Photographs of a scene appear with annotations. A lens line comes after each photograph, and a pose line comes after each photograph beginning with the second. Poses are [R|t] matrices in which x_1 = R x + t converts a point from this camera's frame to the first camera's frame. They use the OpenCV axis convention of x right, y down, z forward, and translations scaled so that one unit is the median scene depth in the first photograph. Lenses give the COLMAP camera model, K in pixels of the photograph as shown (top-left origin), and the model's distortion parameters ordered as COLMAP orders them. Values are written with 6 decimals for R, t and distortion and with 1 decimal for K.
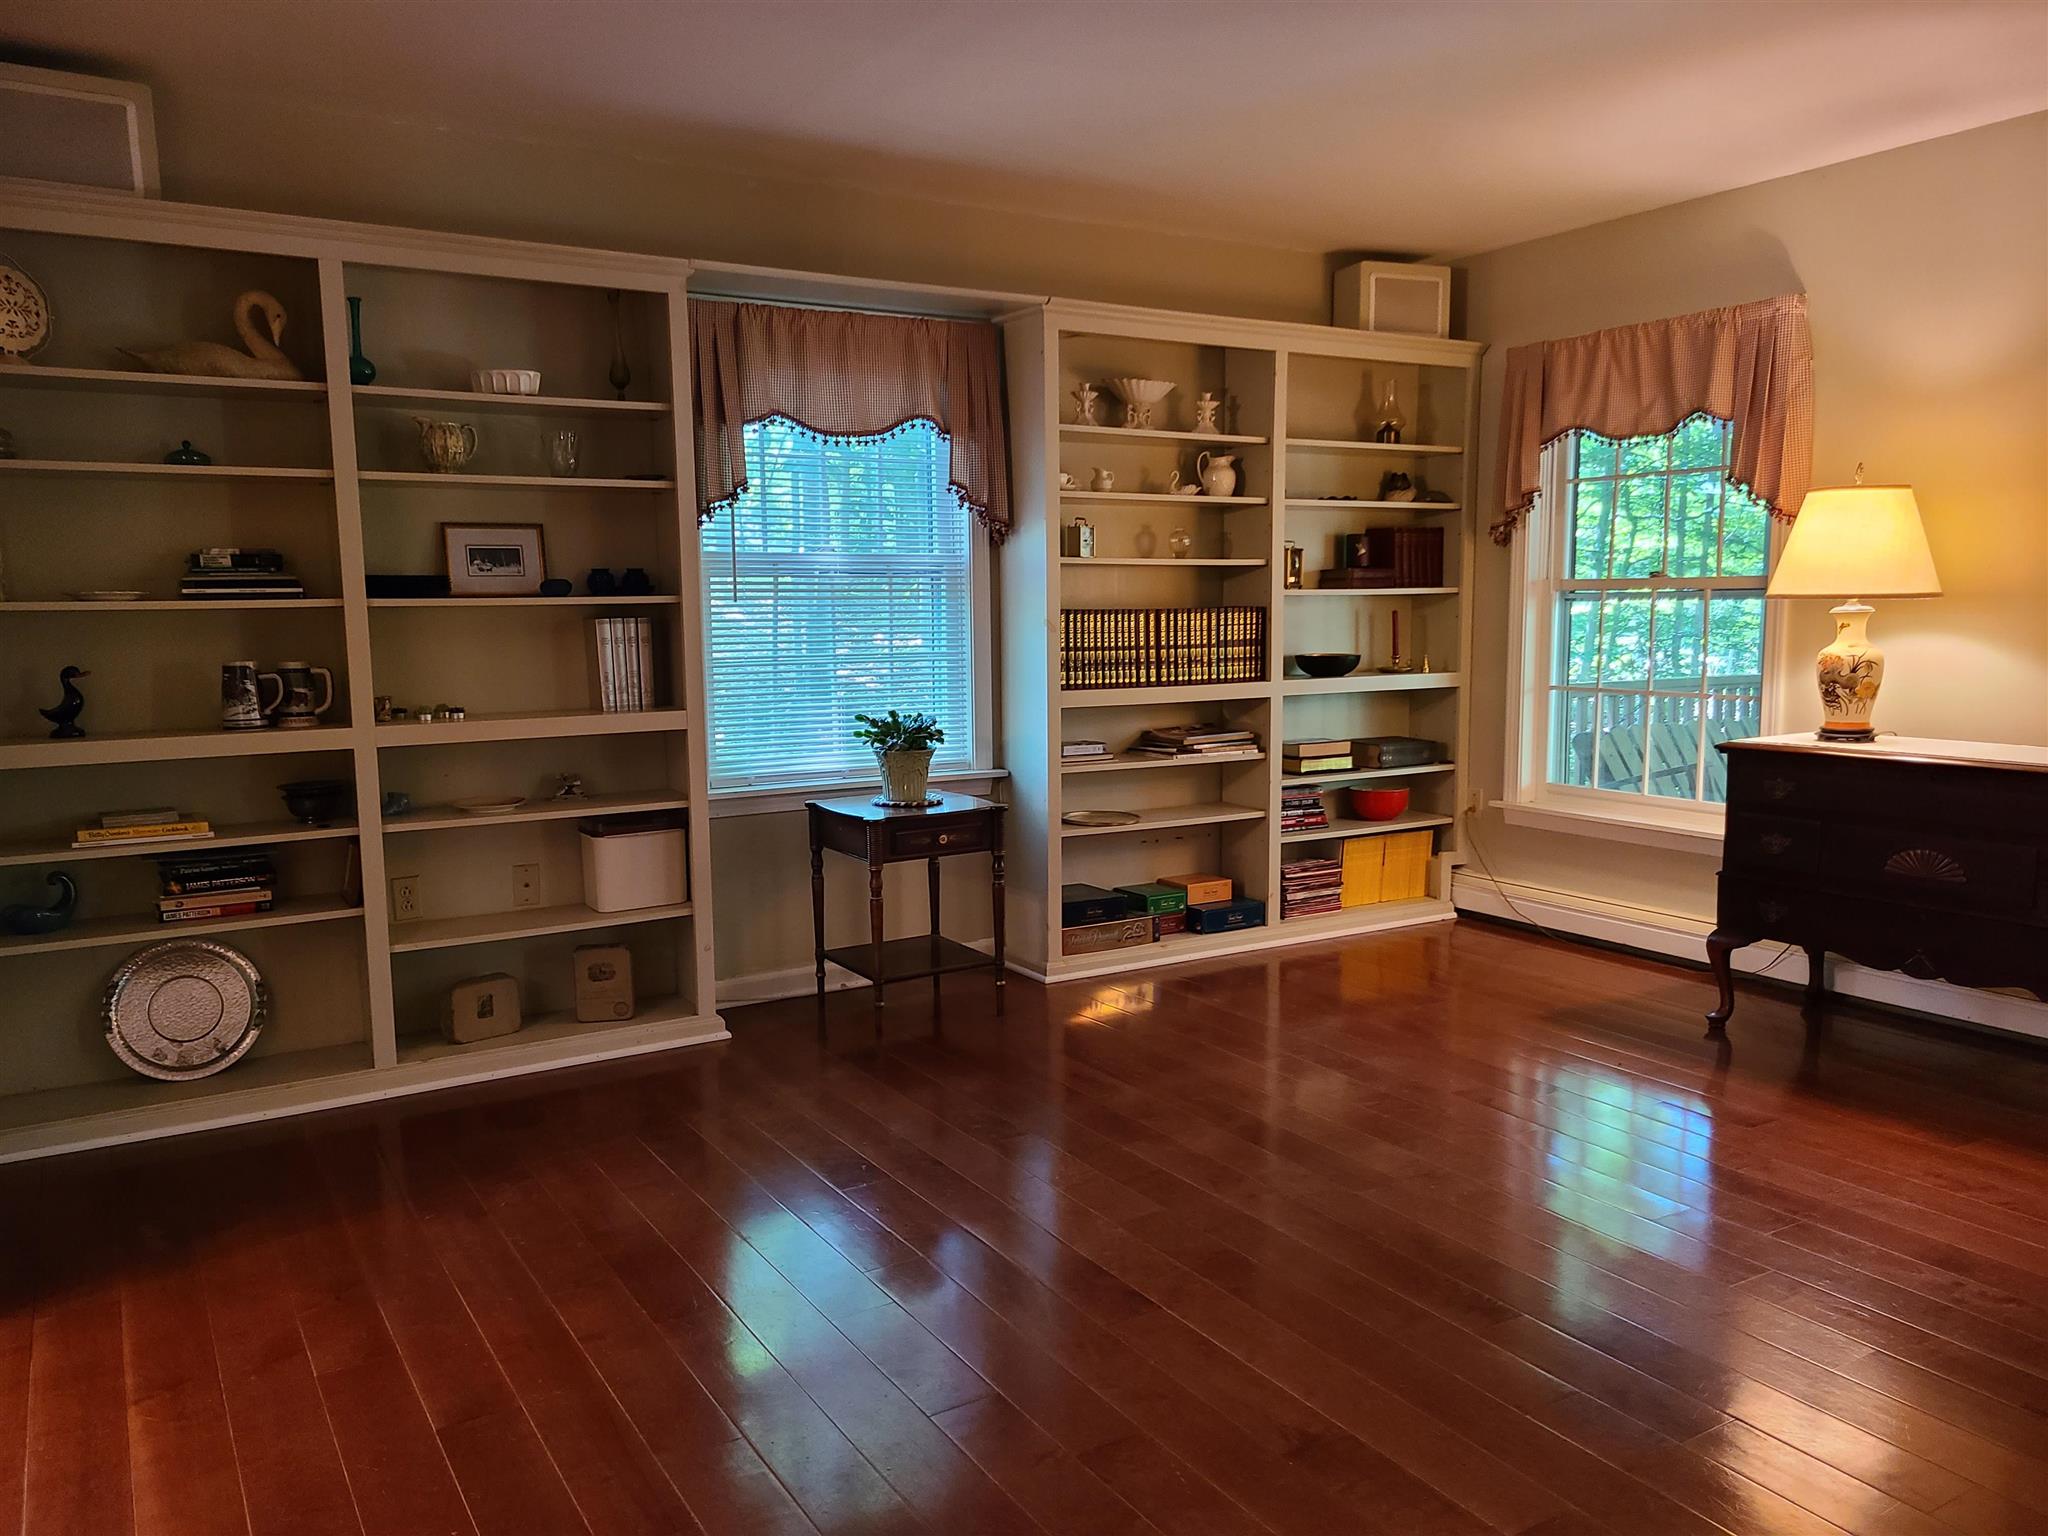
lens RADIAL K [[1537.1, 0, 969.0], [0, 1537.1, 782.2], [0, 0, 1]] dist [0.045149, -0.007260]
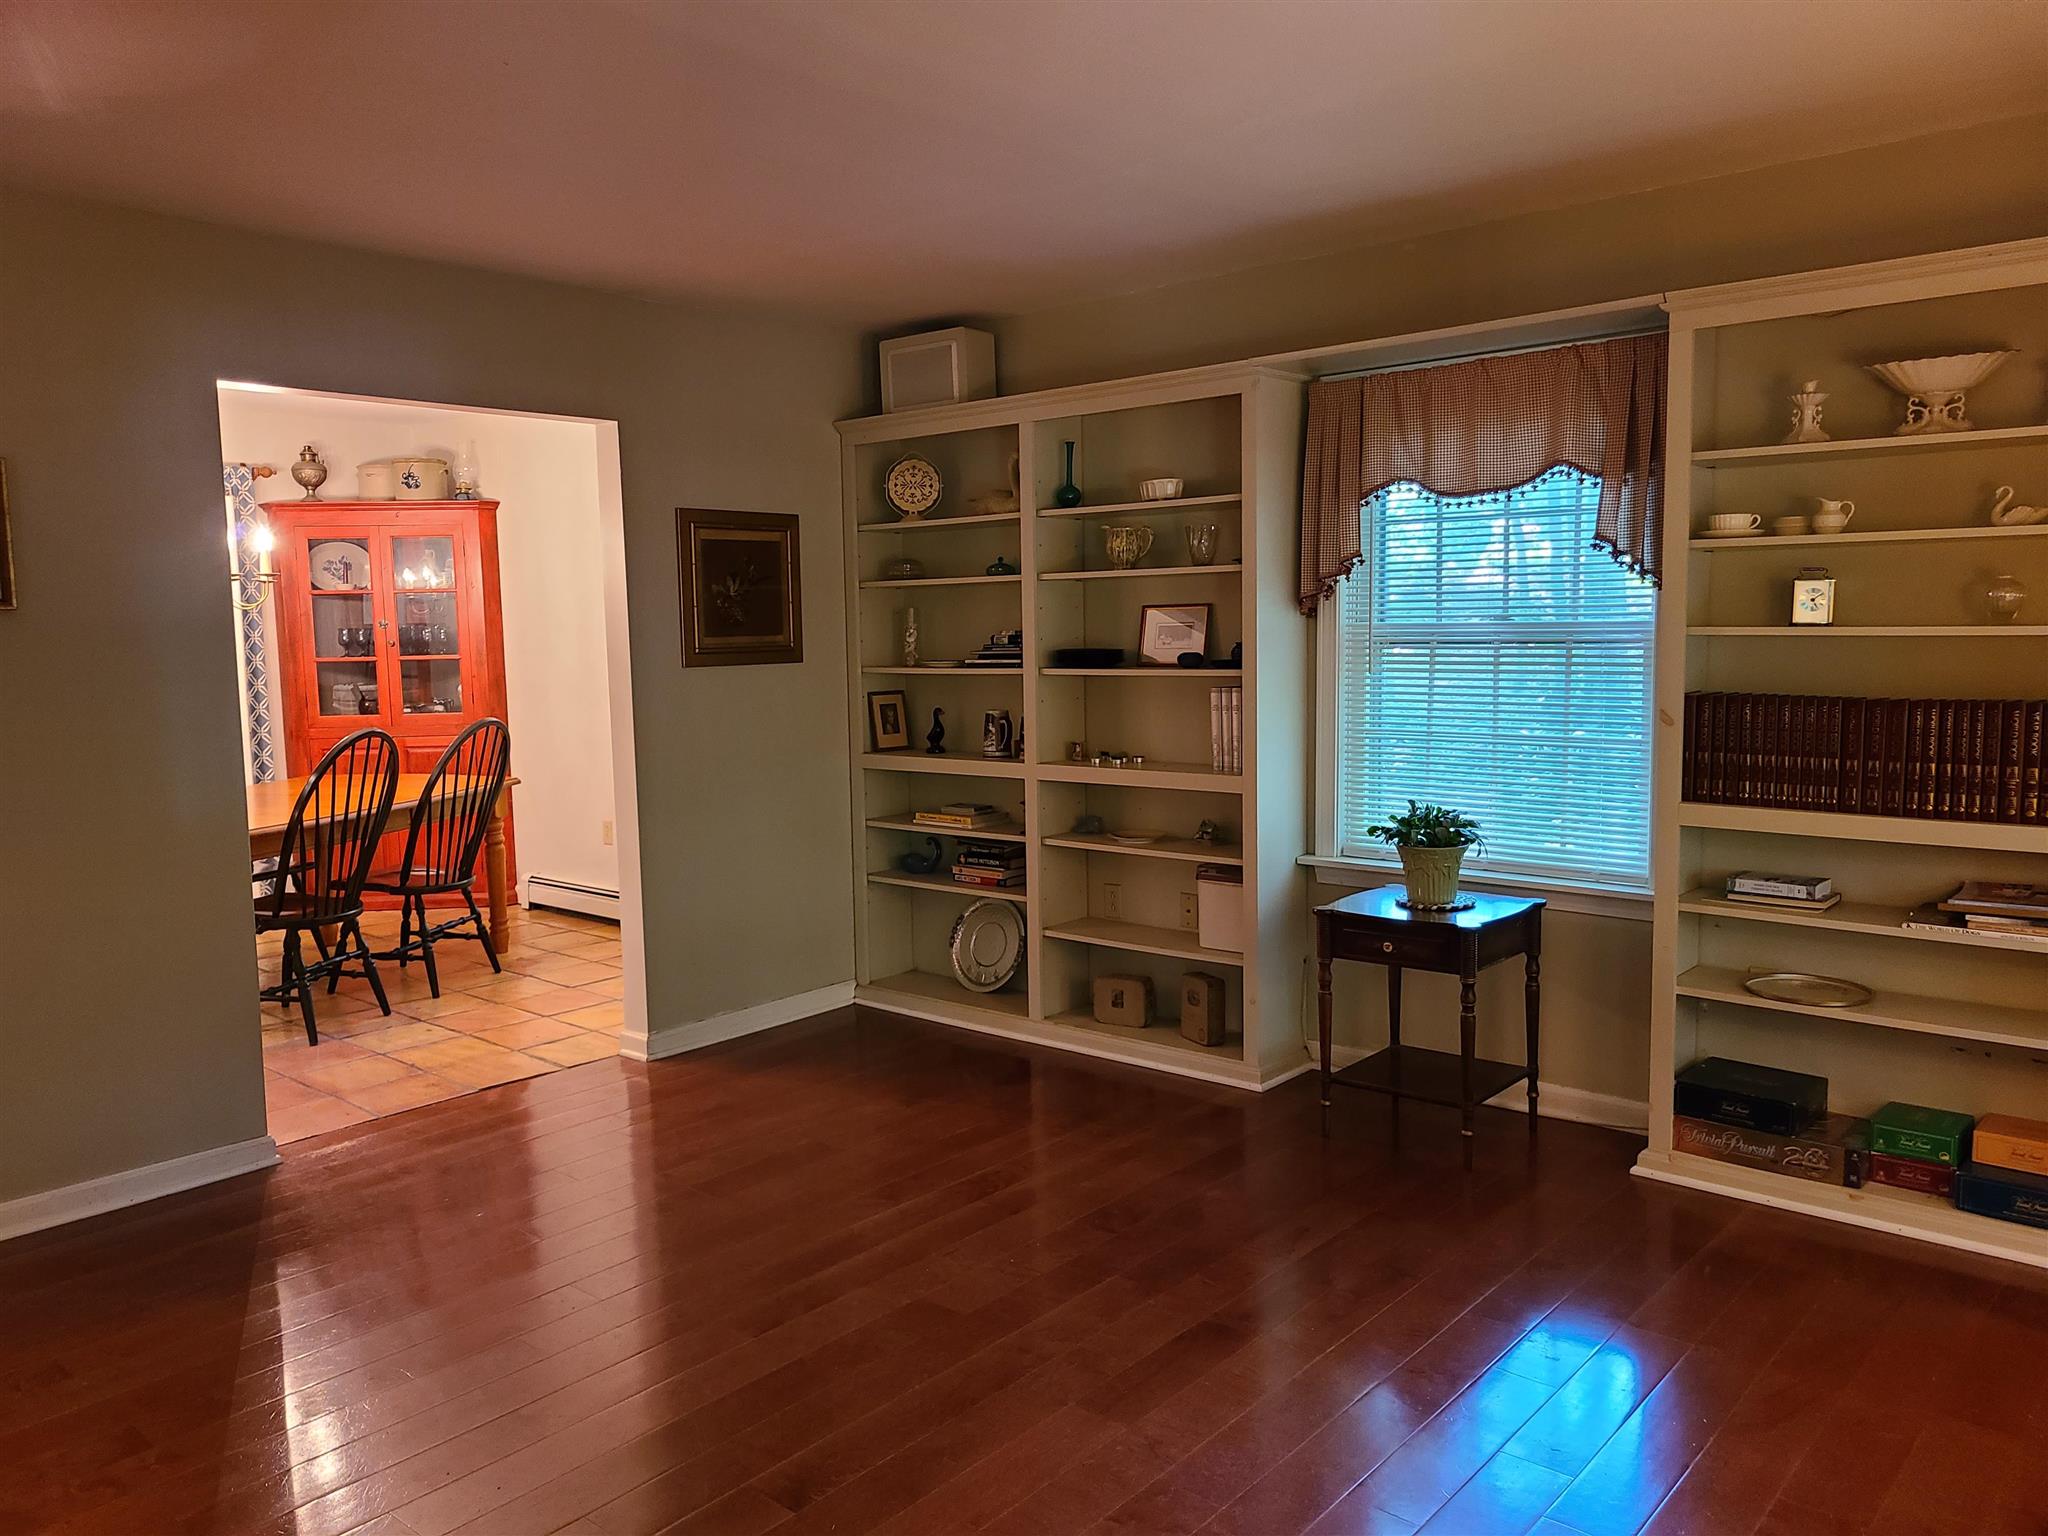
lens RADIAL K [[1442.7, 0, 1027.2], [0, 1442.7, 804.5], [0, 0, 1]] dist [-0.037117, -0.001695]
pose [[0.322512, 0.117679, -0.939222, 0.695266], [-0.105367, 0.990539, 0.087928, -0.097407], [0.940683, 0.070605, 0.331860, 0.519631]]
